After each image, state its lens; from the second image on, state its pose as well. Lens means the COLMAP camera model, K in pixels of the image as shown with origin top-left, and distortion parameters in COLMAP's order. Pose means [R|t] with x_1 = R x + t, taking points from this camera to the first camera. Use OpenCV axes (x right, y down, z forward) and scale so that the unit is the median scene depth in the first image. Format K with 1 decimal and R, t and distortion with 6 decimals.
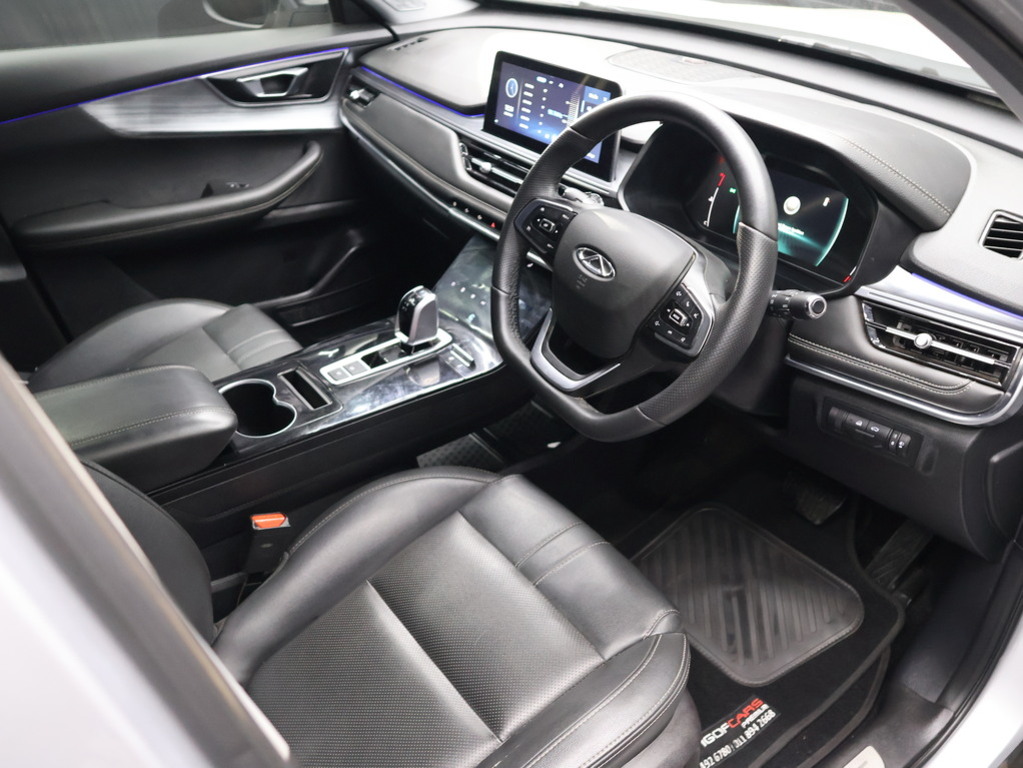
lens RADIAL K [[864.0, 0, 511.5], [0, 864.0, 383.0], [0, 0, 1]] dist [0.003058, -0.001581]
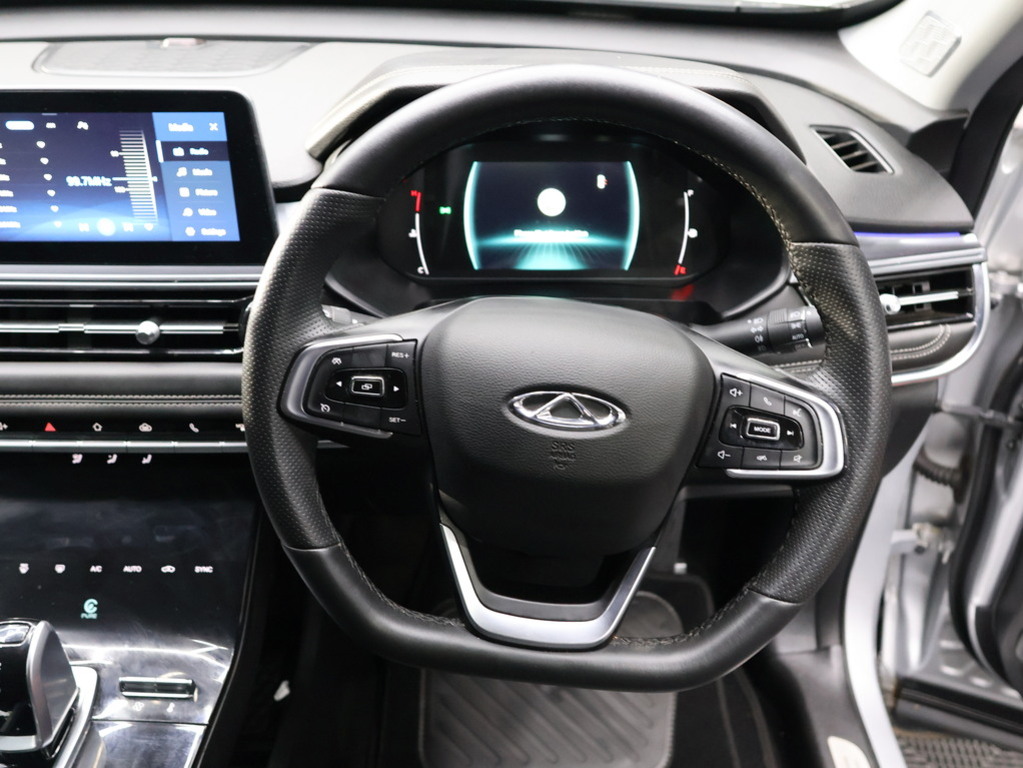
lens RADIAL K [[864.0, 0, 507.6], [0, 864.0, 378.8], [0, 0, 1]] dist [0.003058, -0.001581]
pose [[0.593353, -0.439590, 0.674309, -0.202071], [0.426136, 0.882237, 0.200165, -0.209085], [-0.682891, 0.168579, 0.710803, 0.495824]]
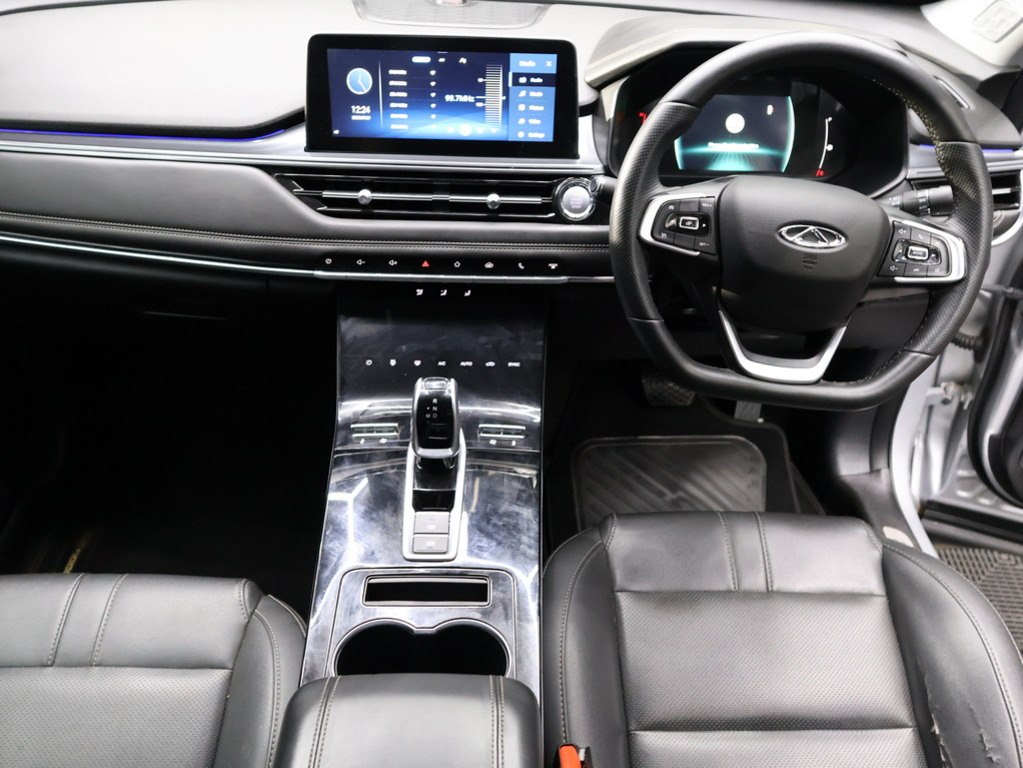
lens RADIAL K [[864.0, 0, 510.7], [0, 864.0, 379.4], [0, 0, 1]] dist [0.003058, -0.001581]
pose [[0.567261, -0.470233, 0.676089, -0.572690], [0.404903, 0.874127, 0.268245, -0.285994], [-0.717126, 0.121585, 0.686256, 0.477303]]
